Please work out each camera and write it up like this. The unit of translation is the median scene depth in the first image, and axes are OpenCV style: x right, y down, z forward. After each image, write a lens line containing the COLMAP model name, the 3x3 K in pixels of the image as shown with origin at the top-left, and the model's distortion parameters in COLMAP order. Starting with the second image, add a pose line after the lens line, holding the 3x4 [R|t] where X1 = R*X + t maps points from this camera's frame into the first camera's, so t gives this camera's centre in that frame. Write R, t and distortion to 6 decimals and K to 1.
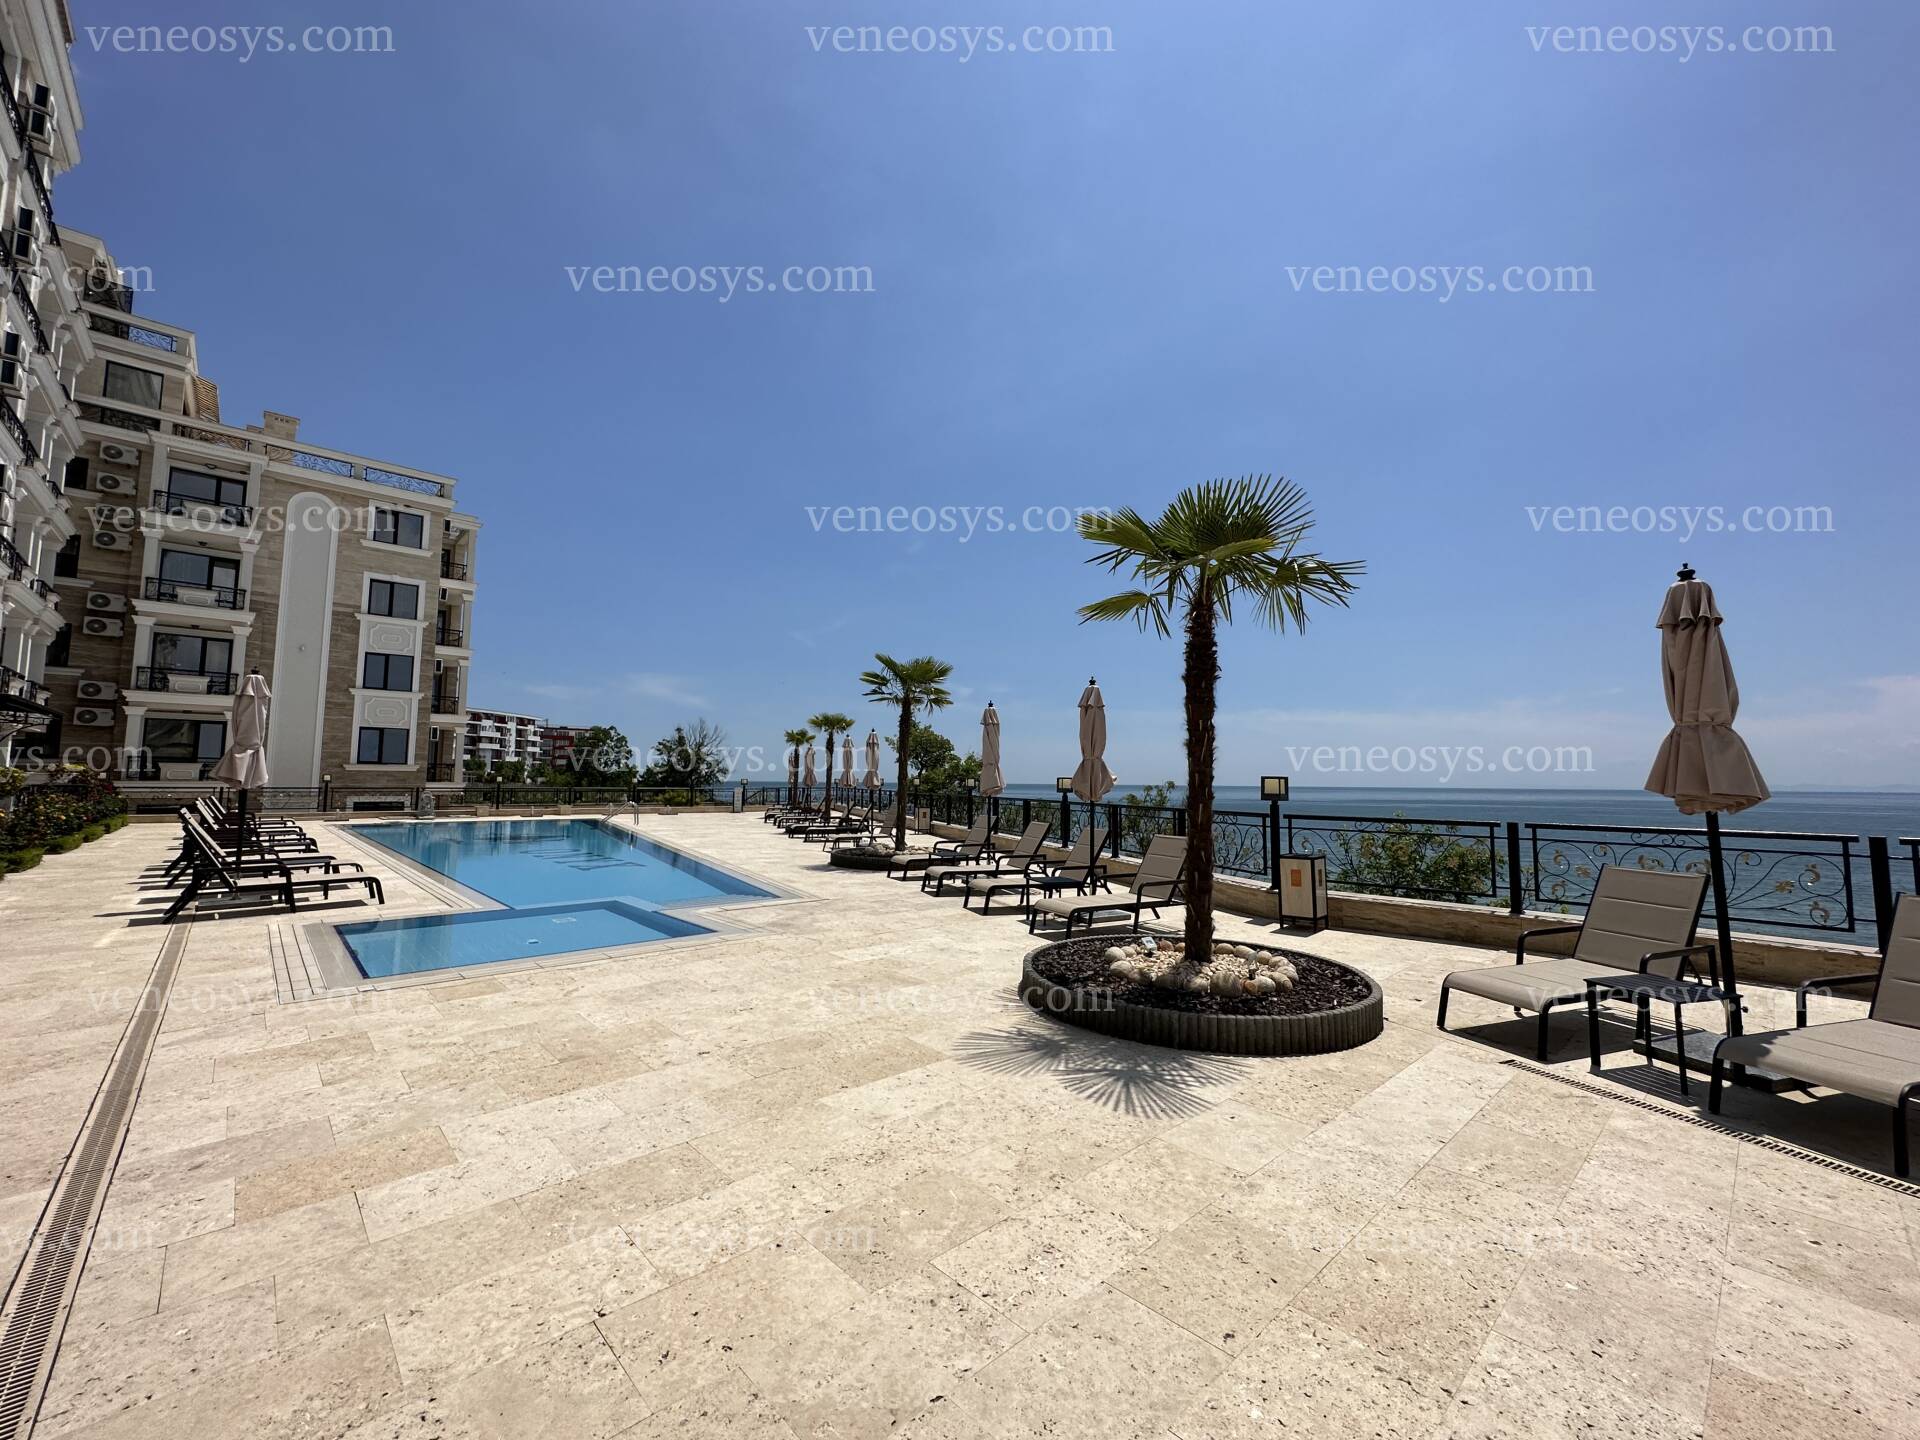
lens RADIAL K [[772.0, 0, 959.5], [0, 772.0, 716.2], [0, 0, 1]] dist [0.008389, -0.000710]
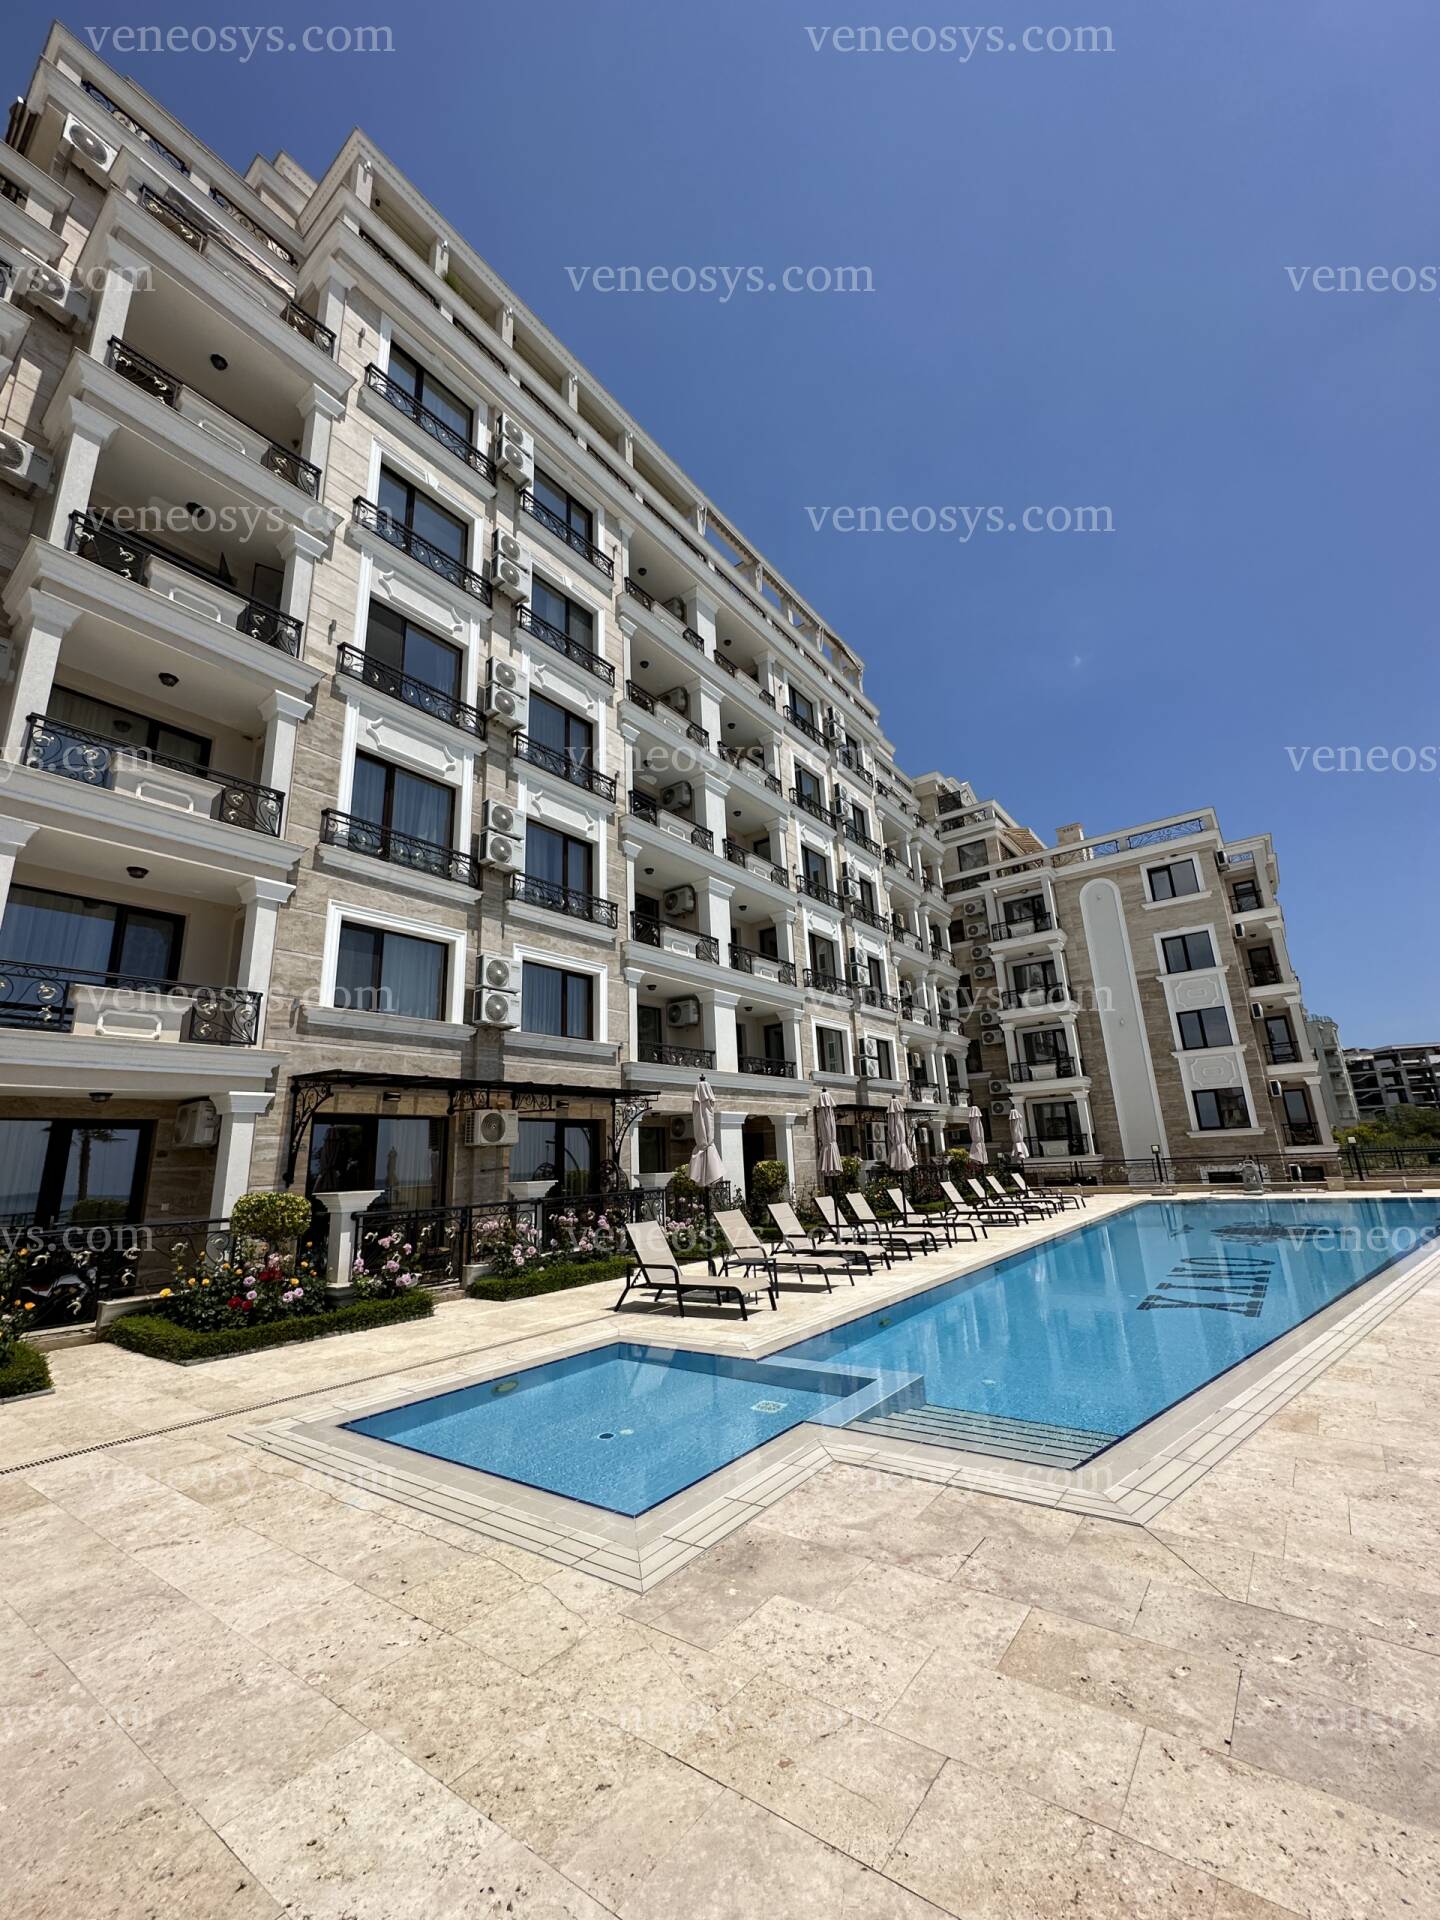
lens RADIAL K [[772.0, 0, 729.9], [0, 772.0, 954.6], [0, 0, 1]] dist [0.008389, -0.000710]
pose [[0.175569, -0.274234, -0.945501, 0.072984], [0.132787, 0.958239, -0.253271, 0.018810], [0.975471, -0.081084, 0.204651, 0.266144]]
